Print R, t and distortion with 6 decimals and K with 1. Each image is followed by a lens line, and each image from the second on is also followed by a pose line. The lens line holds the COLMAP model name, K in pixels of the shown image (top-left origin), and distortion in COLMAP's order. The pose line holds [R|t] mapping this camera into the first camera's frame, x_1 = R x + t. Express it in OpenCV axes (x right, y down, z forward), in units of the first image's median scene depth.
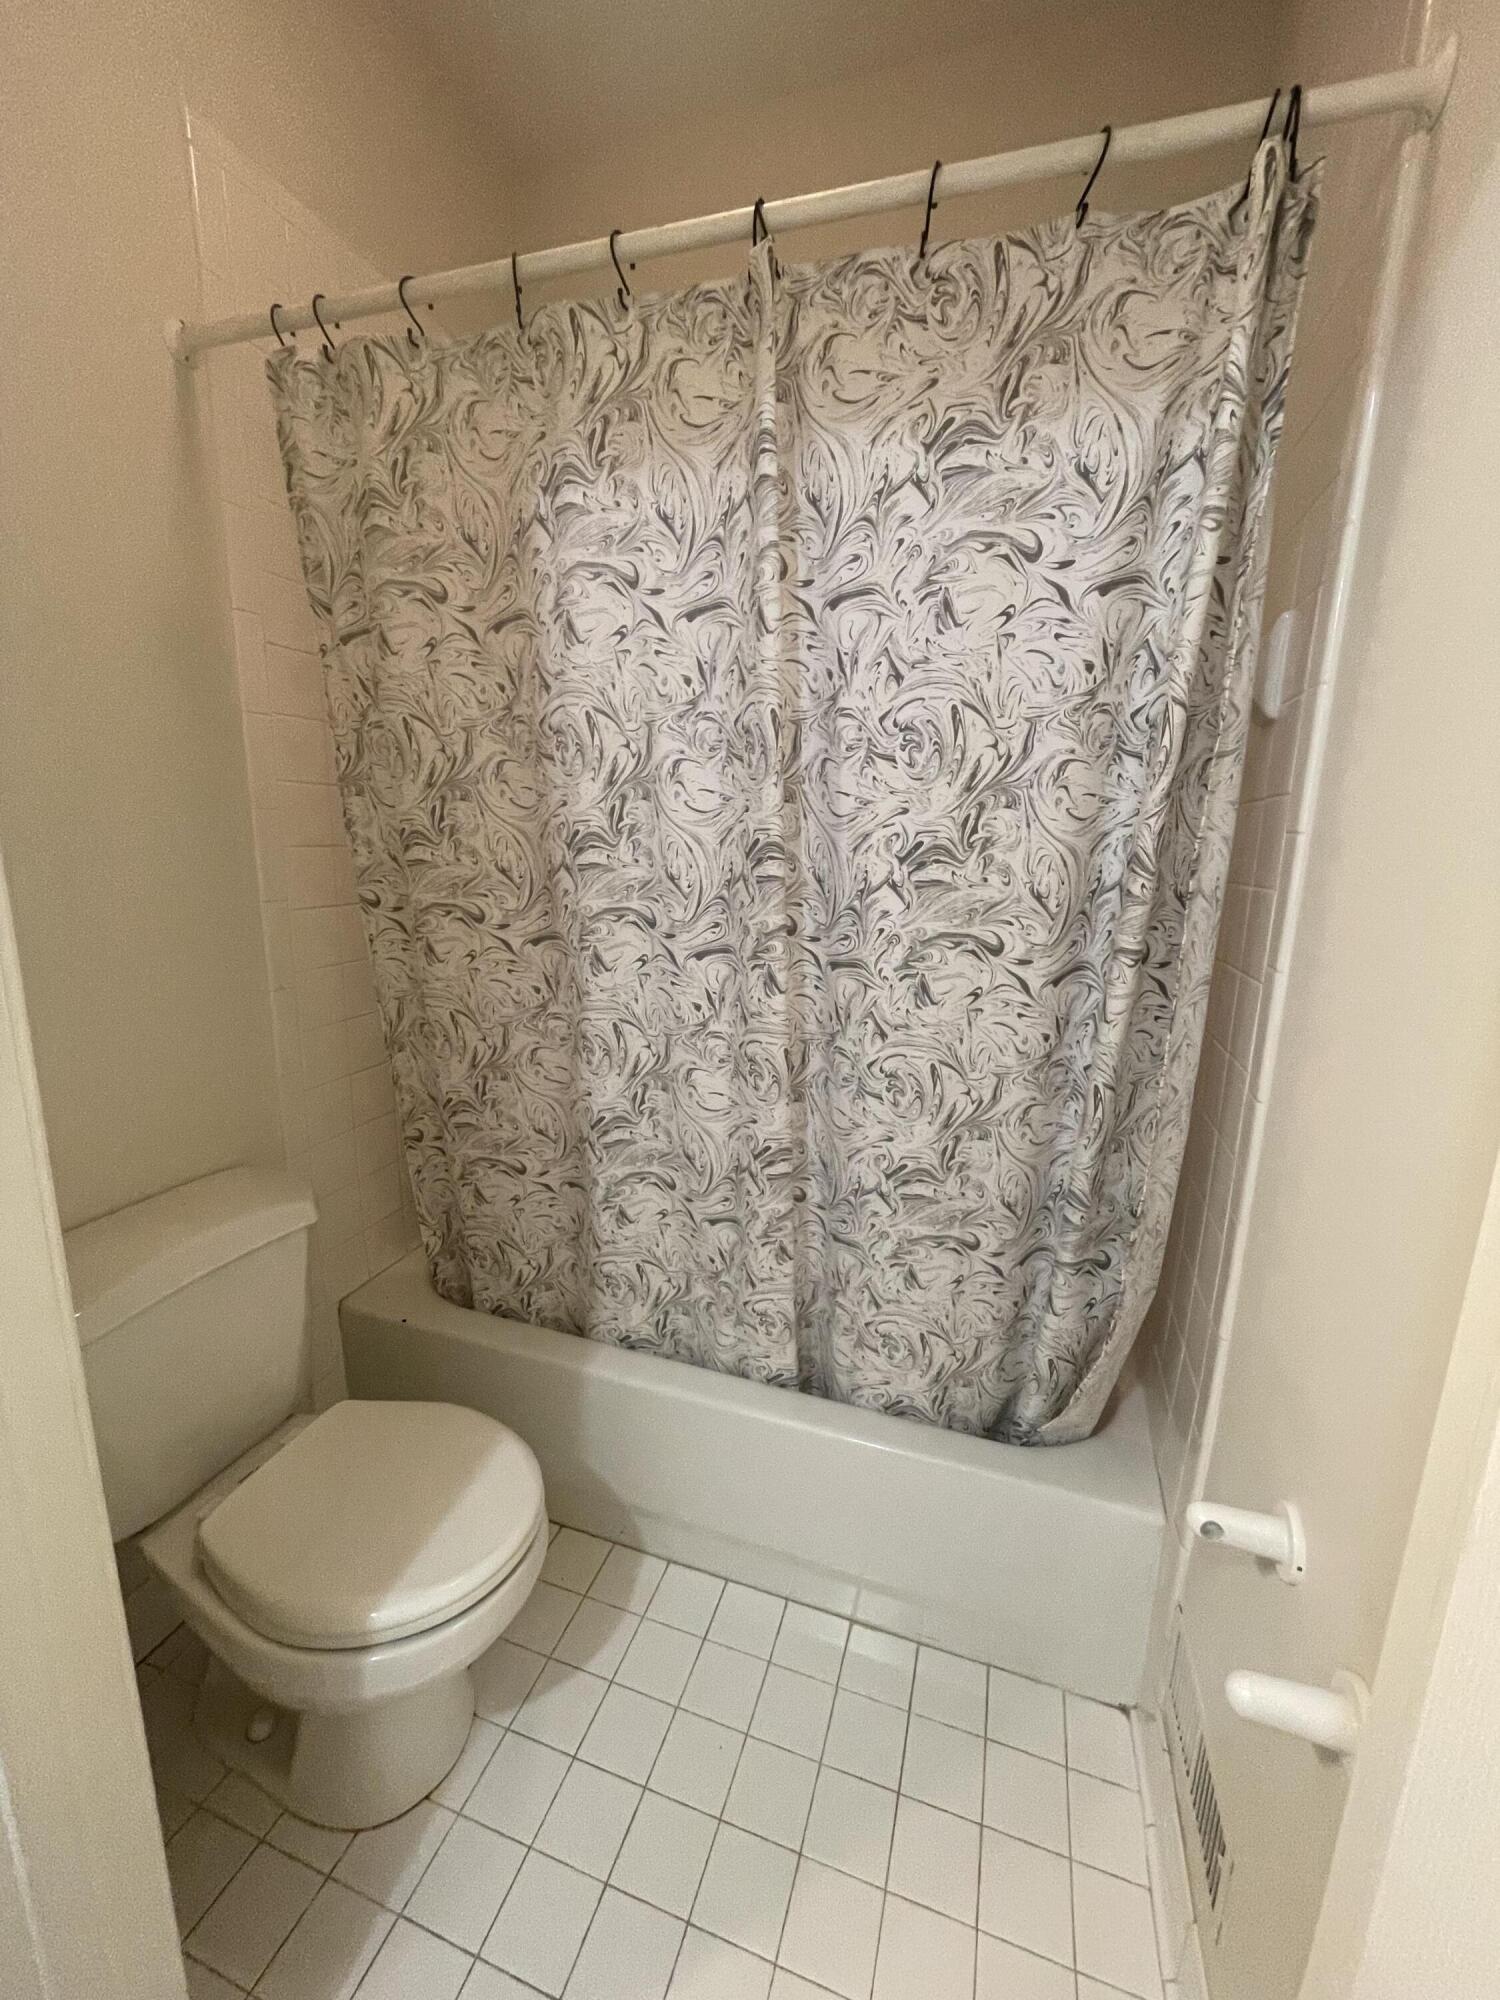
lens RADIAL K [[802.6, 0, 750.0], [0, 802.6, 1000.0], [0, 0, 1]] dist [-0.003027, -0.000581]
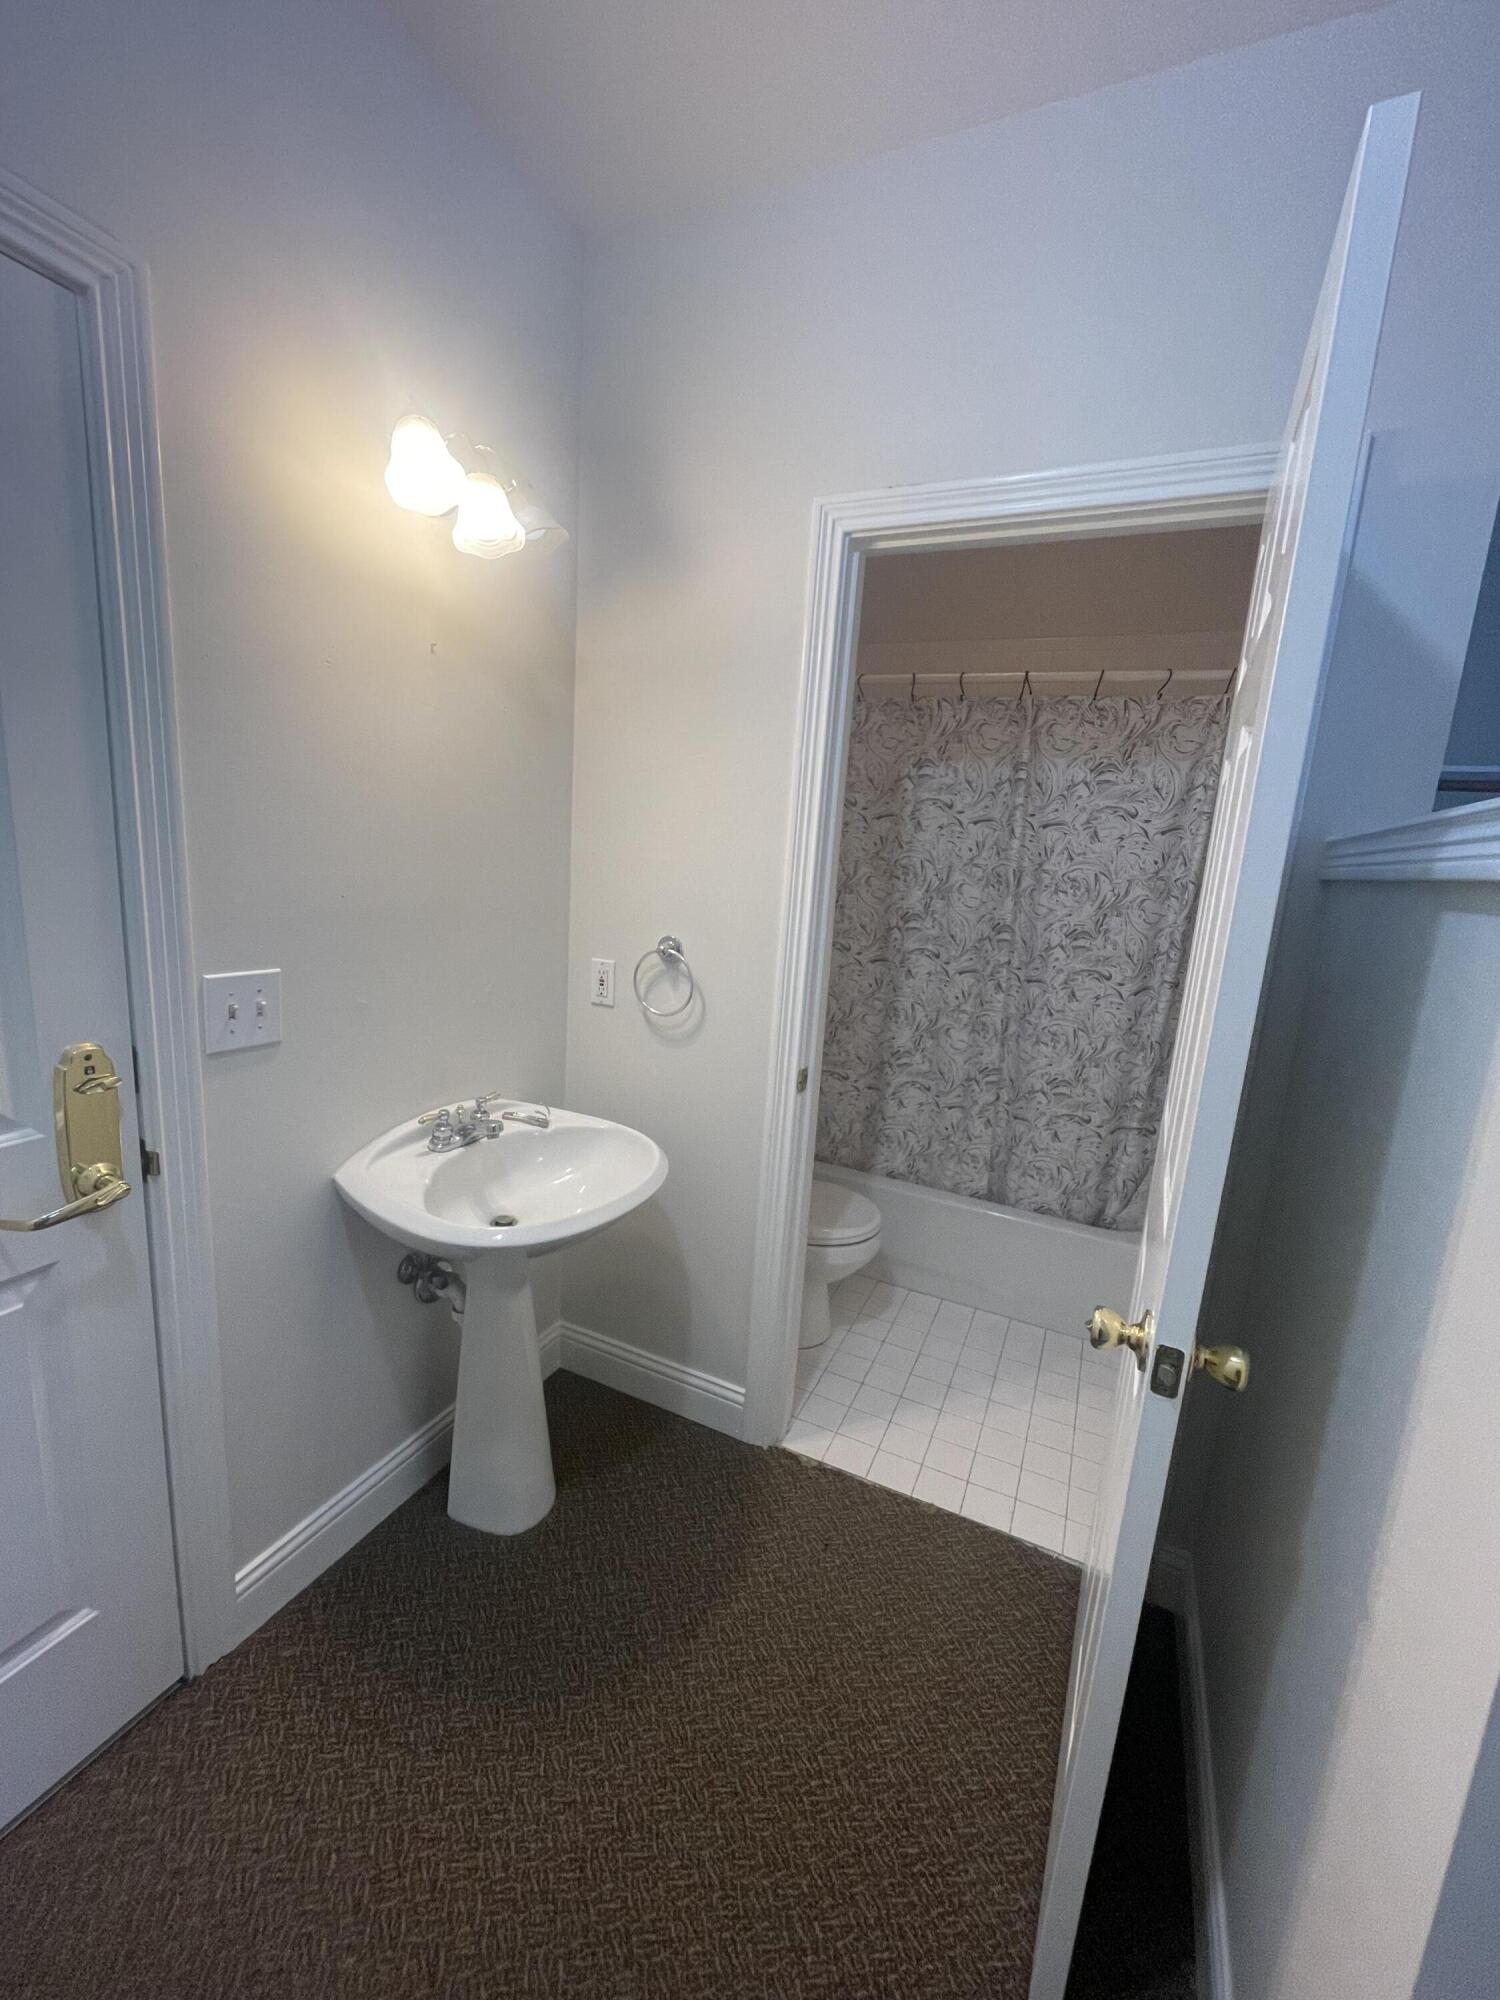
lens RADIAL K [[802.6, 0, 750.0], [0, 802.6, 1000.0], [0, 0, 1]] dist [-0.003027, -0.000581]
pose [[0.992716, 0.059998, -0.104478, -0.425916], [-0.062039, 0.997939, -0.016392, 0.092086], [0.103280, 0.022754, 0.994392, -1.261711]]
